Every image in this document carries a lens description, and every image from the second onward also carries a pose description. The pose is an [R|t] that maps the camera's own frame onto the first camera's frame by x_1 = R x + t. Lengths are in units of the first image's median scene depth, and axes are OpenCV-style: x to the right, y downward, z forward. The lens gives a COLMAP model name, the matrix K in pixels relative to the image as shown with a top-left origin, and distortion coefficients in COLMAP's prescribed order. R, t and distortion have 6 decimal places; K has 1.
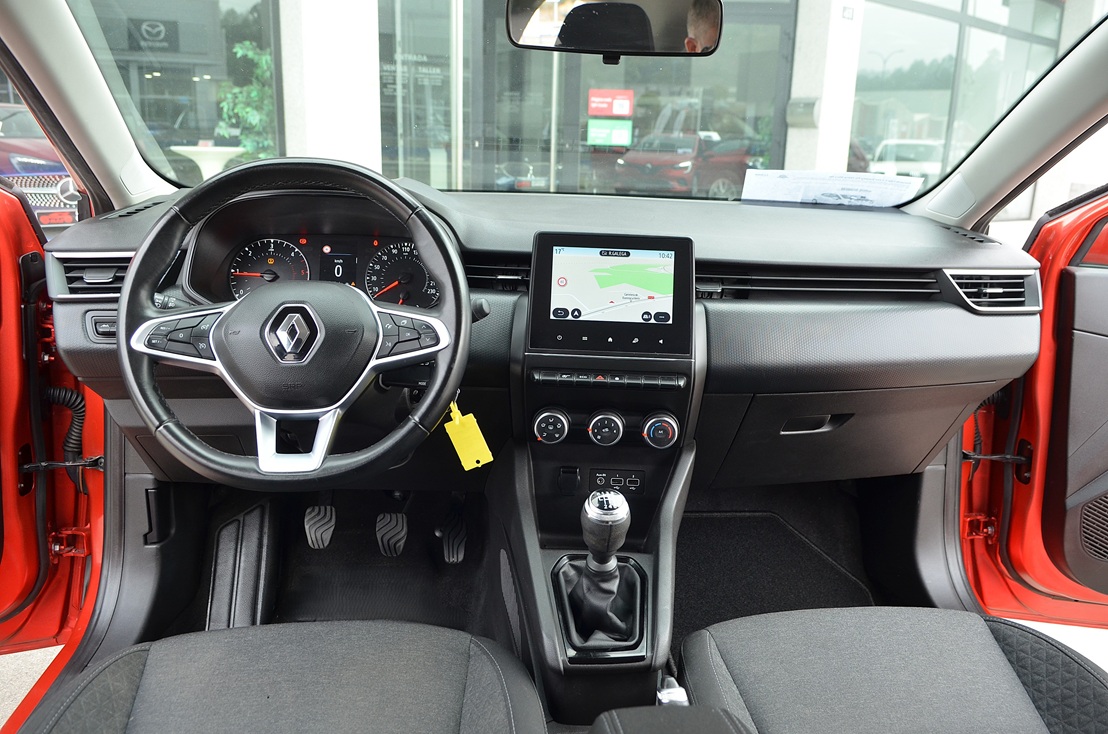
lens RADIAL K [[810.5, 0, 554.0], [0, 810.5, 367.0], [0, 0, 1]] dist [-0.070972, -0.001174]
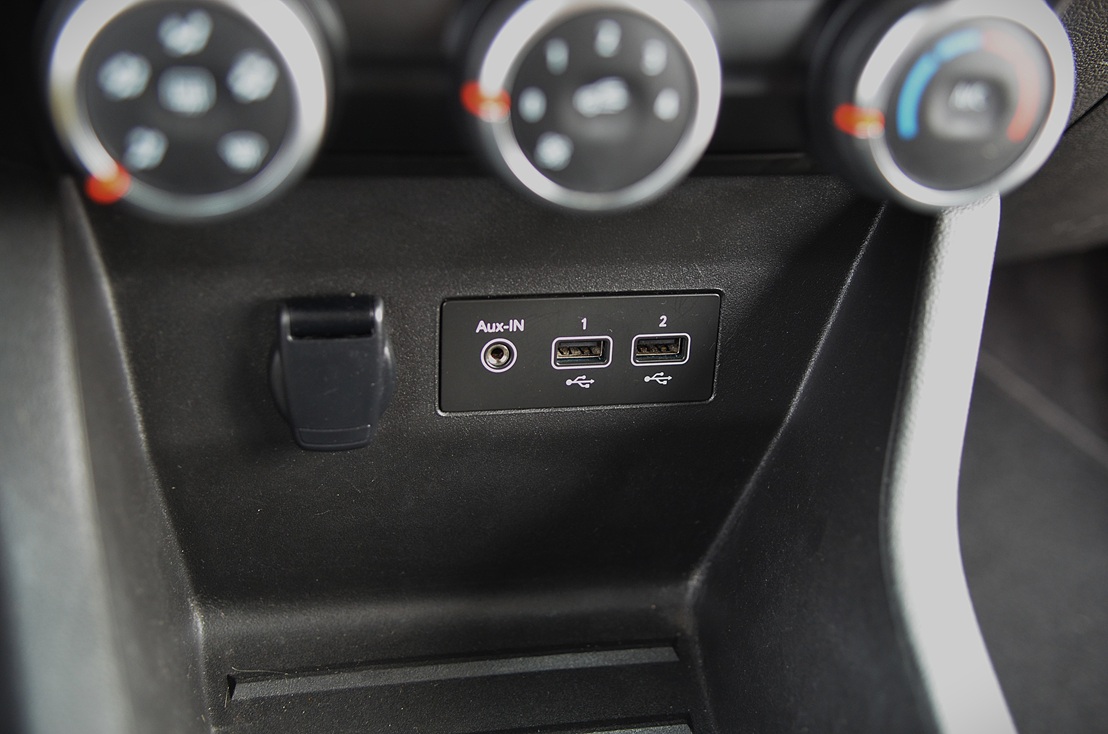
lens RADIAL K [[1345.8, 0, 554.0], [0, 1345.8, 367.0], [0, 0, 1]] dist [-0.013828, -0.012472]
pose [[0.976940, -0.075472, 0.199732, 0.006946], [0.012573, 0.954155, 0.299048, 0.053976], [-0.213146, -0.289641, 0.933101, 0.788429]]
